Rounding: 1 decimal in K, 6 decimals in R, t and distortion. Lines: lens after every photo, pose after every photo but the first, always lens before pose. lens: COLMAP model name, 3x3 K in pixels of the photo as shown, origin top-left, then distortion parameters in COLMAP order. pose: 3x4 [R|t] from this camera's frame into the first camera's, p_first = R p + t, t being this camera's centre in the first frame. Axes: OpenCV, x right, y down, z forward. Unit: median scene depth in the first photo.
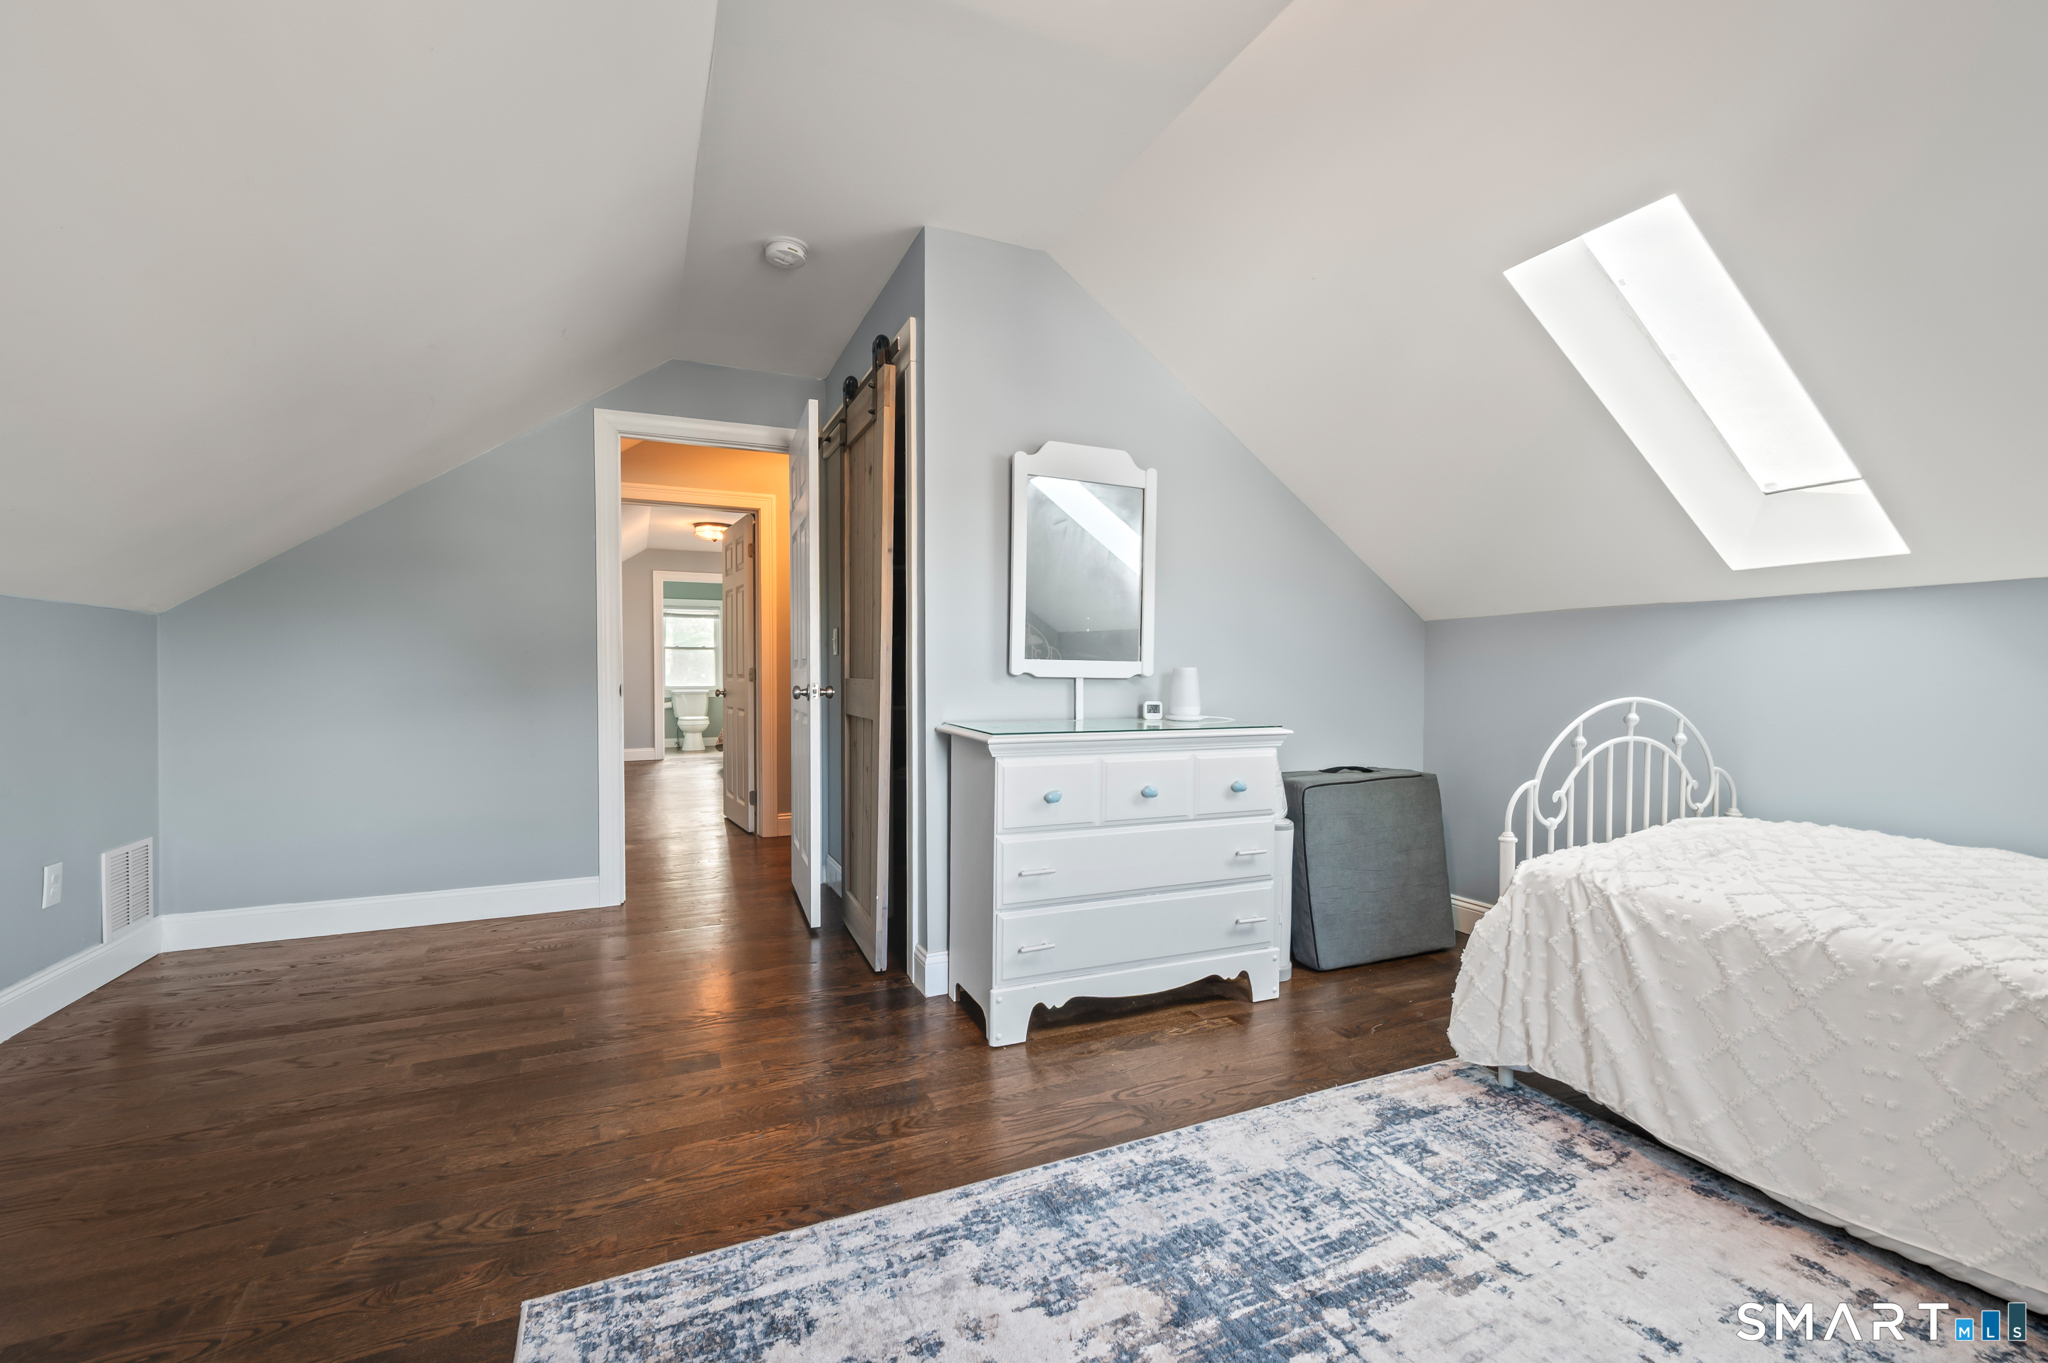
lens RADIAL K [[849.3, 0, 1021.4], [0, 849.3, 691.6], [0, 0, 1]] dist [-0.002655, 0.000058]
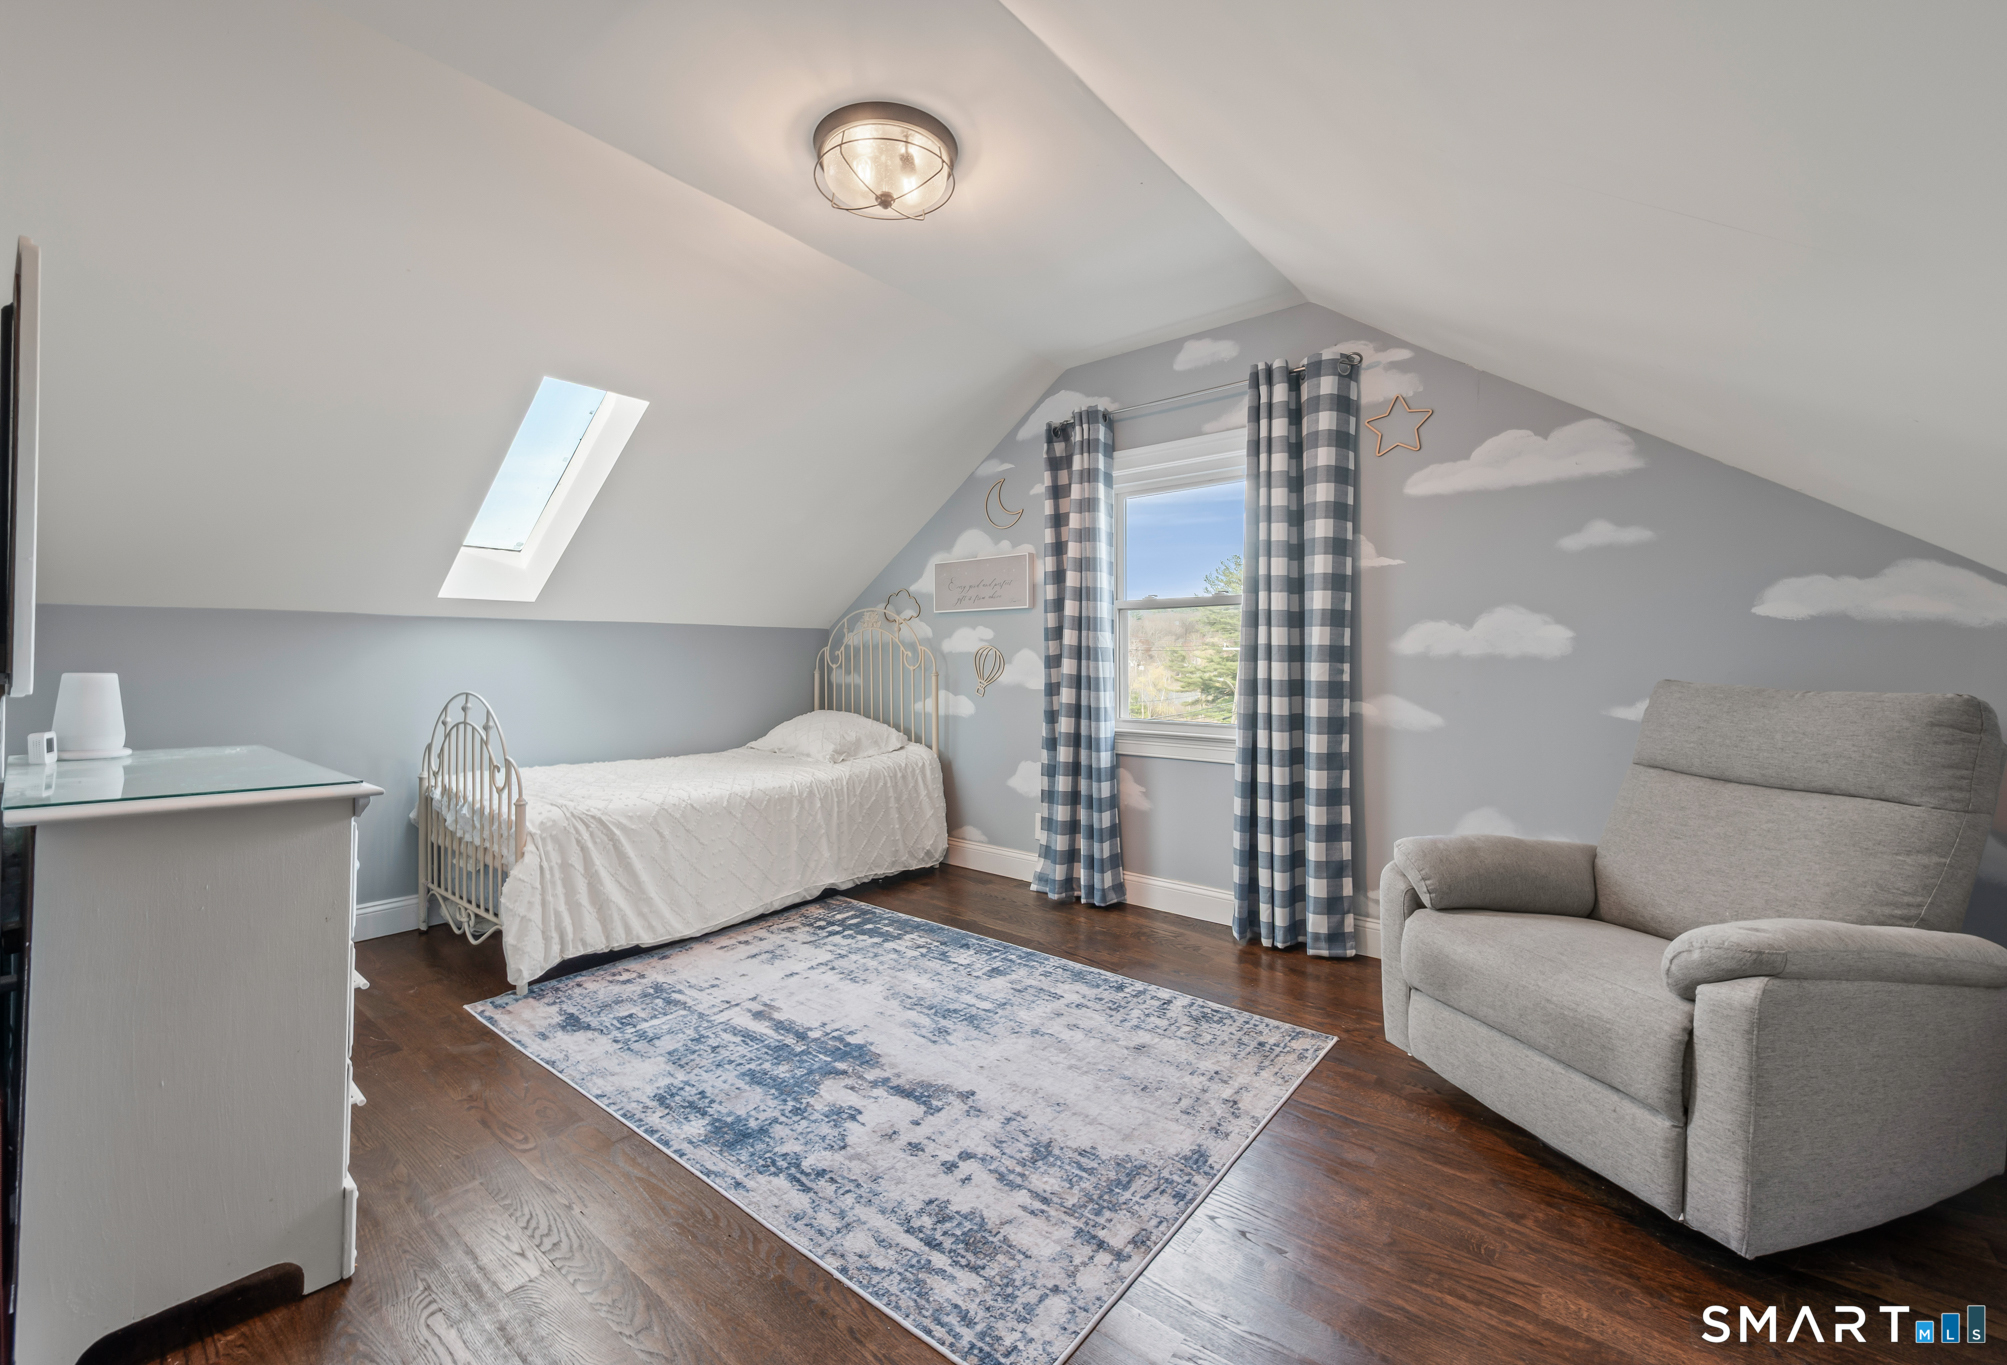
lens RADIAL K [[809.3, 0, 1000.9], [0, 809.3, 663.6], [0, 0, 1]] dist [0.000789, 0.000055]
pose [[-0.443460, -0.006735, 0.896269, -1.157979], [0.019526, 0.999662, 0.017173, -0.062435], [-0.896082, 0.025116, -0.443178, 1.198078]]
